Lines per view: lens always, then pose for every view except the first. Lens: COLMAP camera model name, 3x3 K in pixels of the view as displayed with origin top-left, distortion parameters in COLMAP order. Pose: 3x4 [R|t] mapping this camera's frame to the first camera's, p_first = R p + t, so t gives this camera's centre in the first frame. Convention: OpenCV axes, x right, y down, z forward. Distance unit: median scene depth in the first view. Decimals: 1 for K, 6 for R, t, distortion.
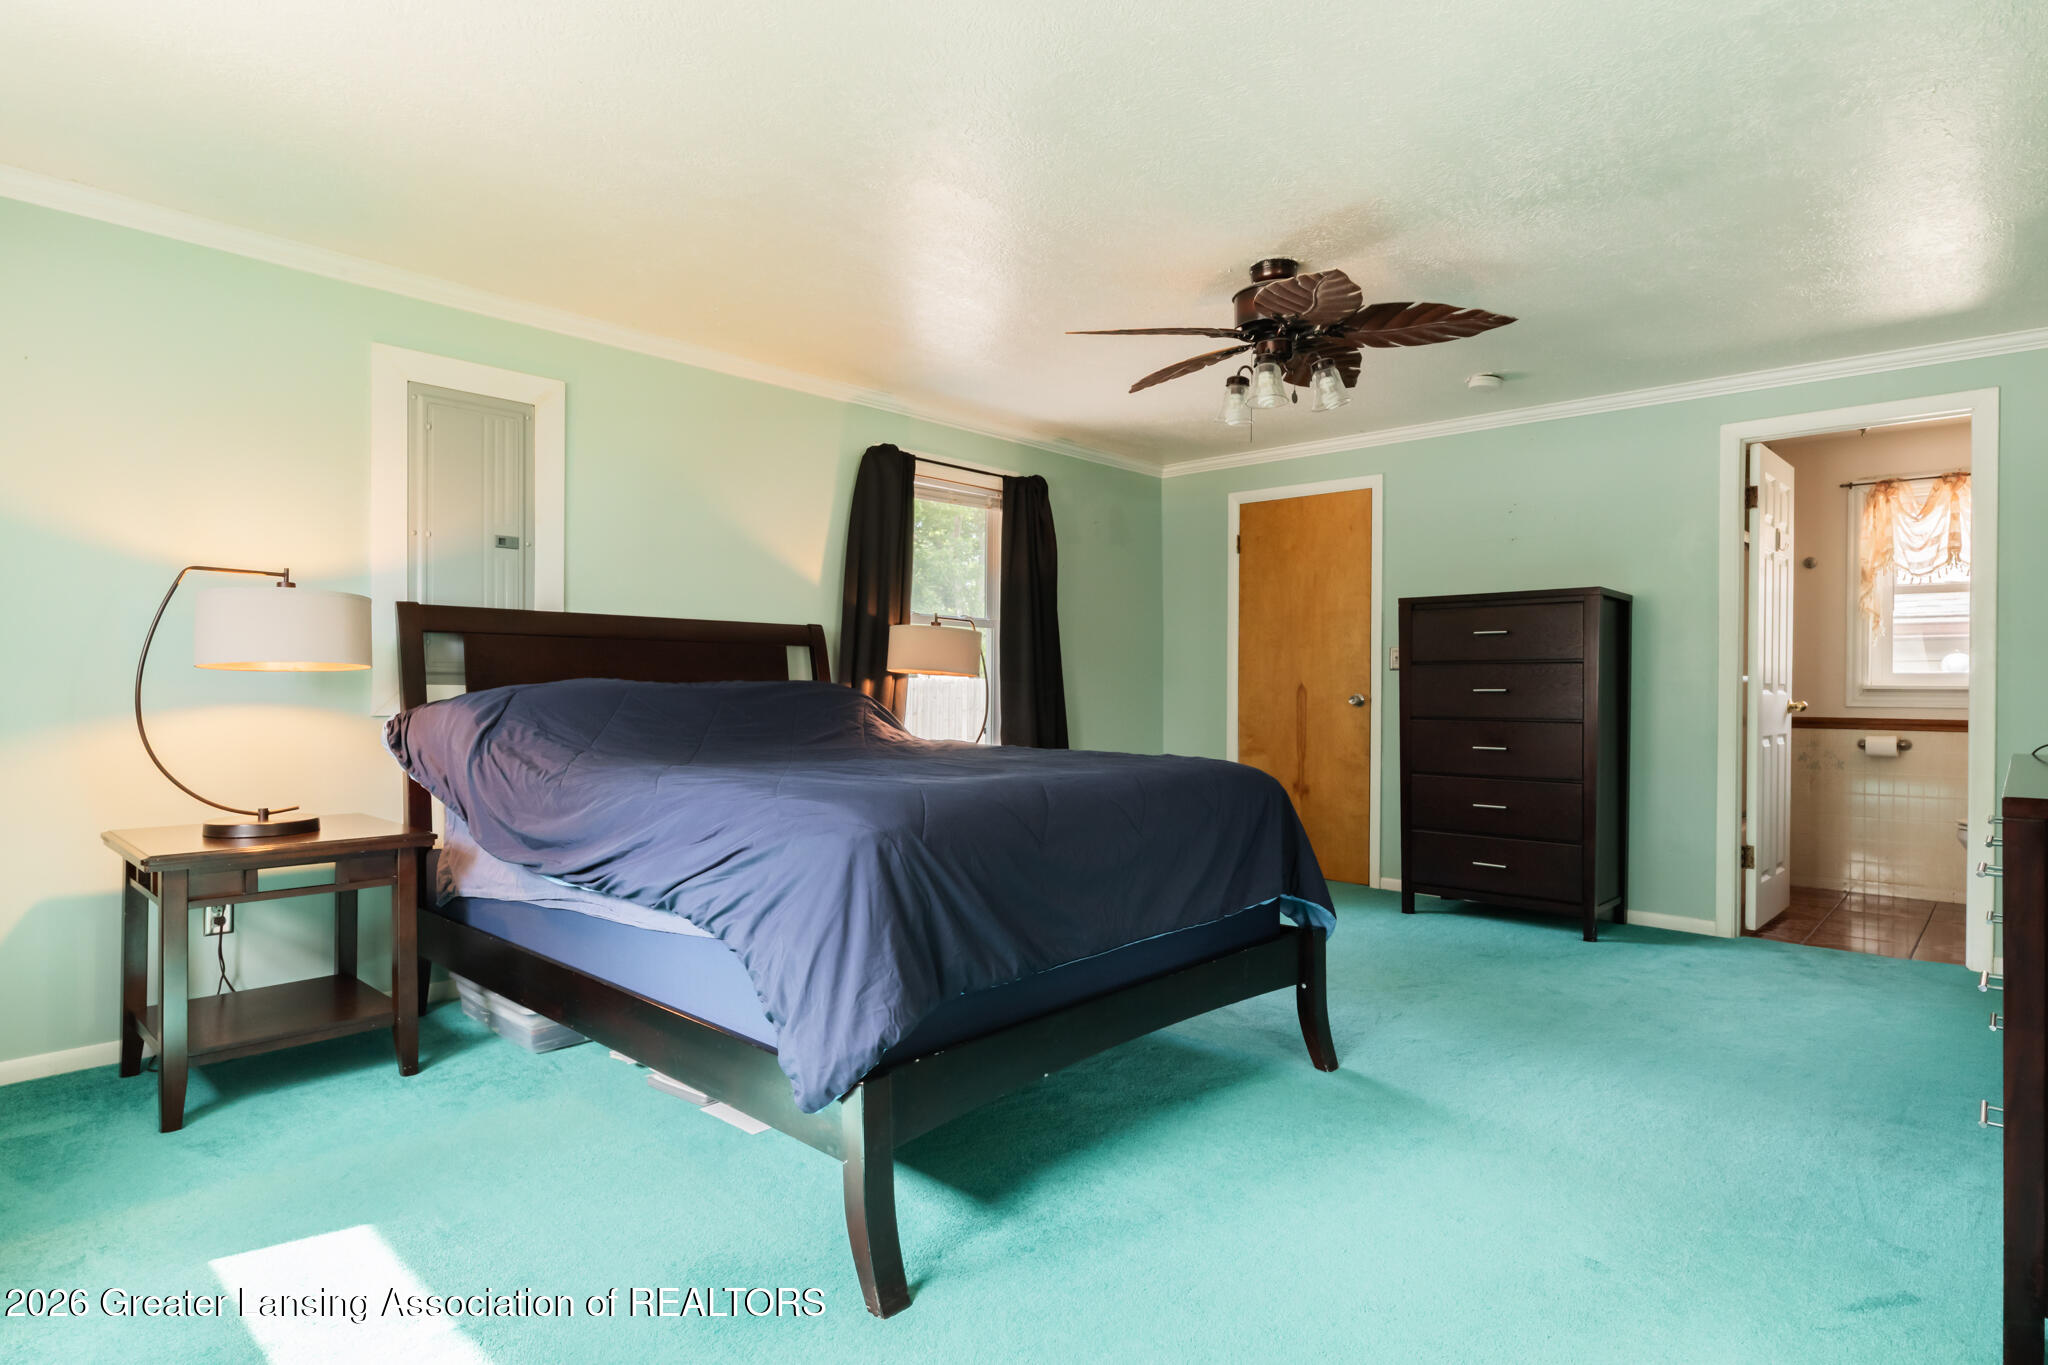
lens RADIAL K [[1122.7, 0, 1024.0], [0, 1122.7, 682.5], [0, 0, 1]] dist [0.000944, 0.000120]
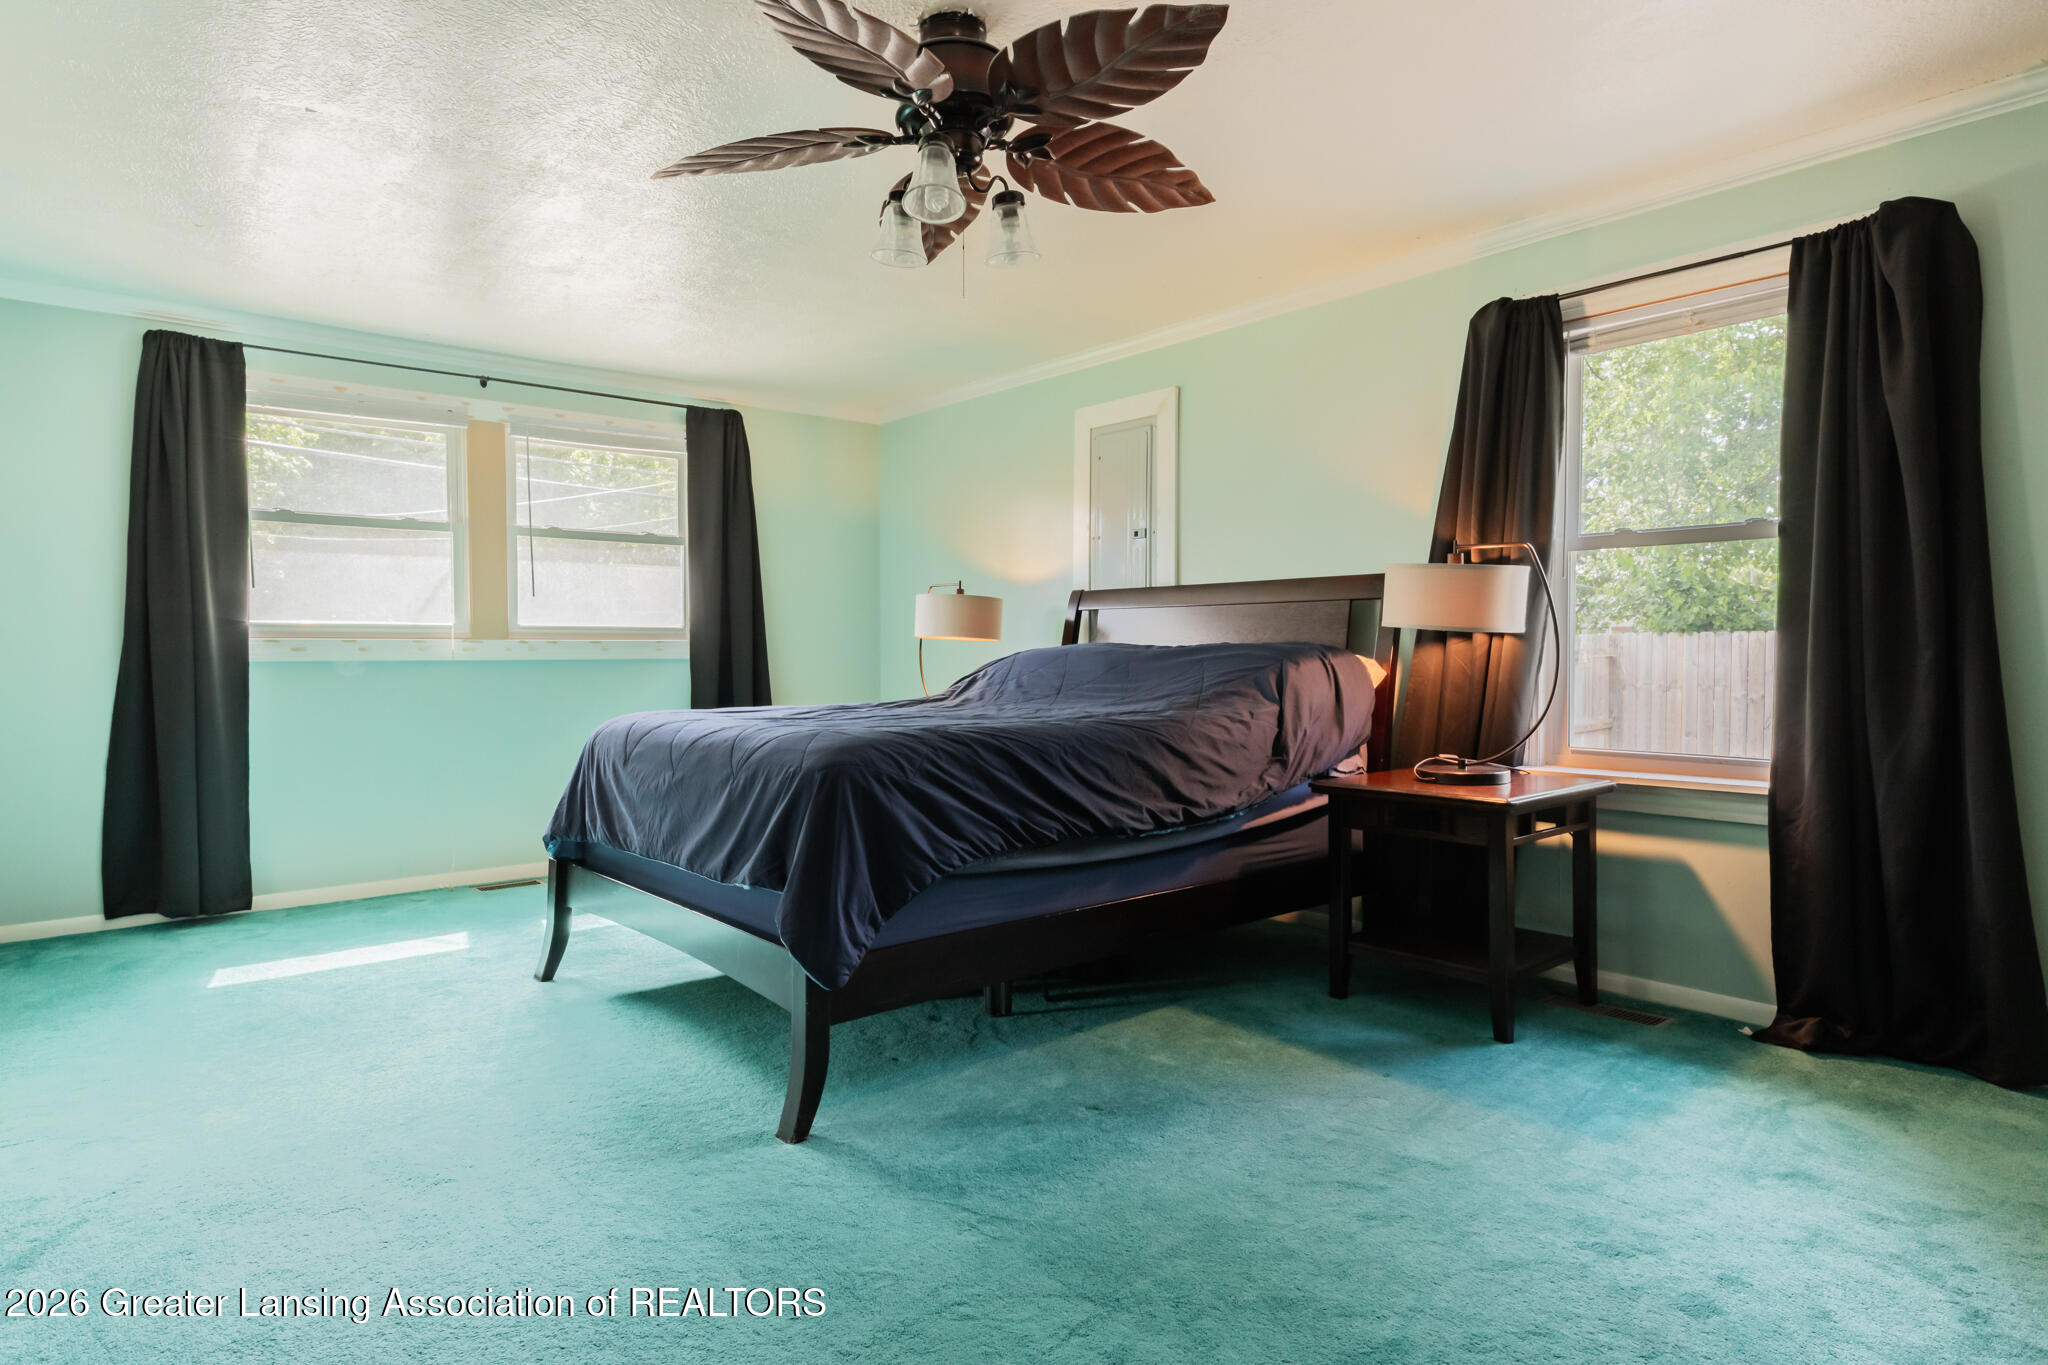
lens RADIAL K [[1122.7, 0, 1024.0], [0, 1122.7, 682.5], [0, 0, 1]] dist [0.000944, 0.000120]
pose [[-0.137762, 0.022651, -0.990206, 0.541966], [-0.002023, 0.999730, 0.023151, 0.002370], [0.990463, 0.005192, -0.137679, 0.745688]]
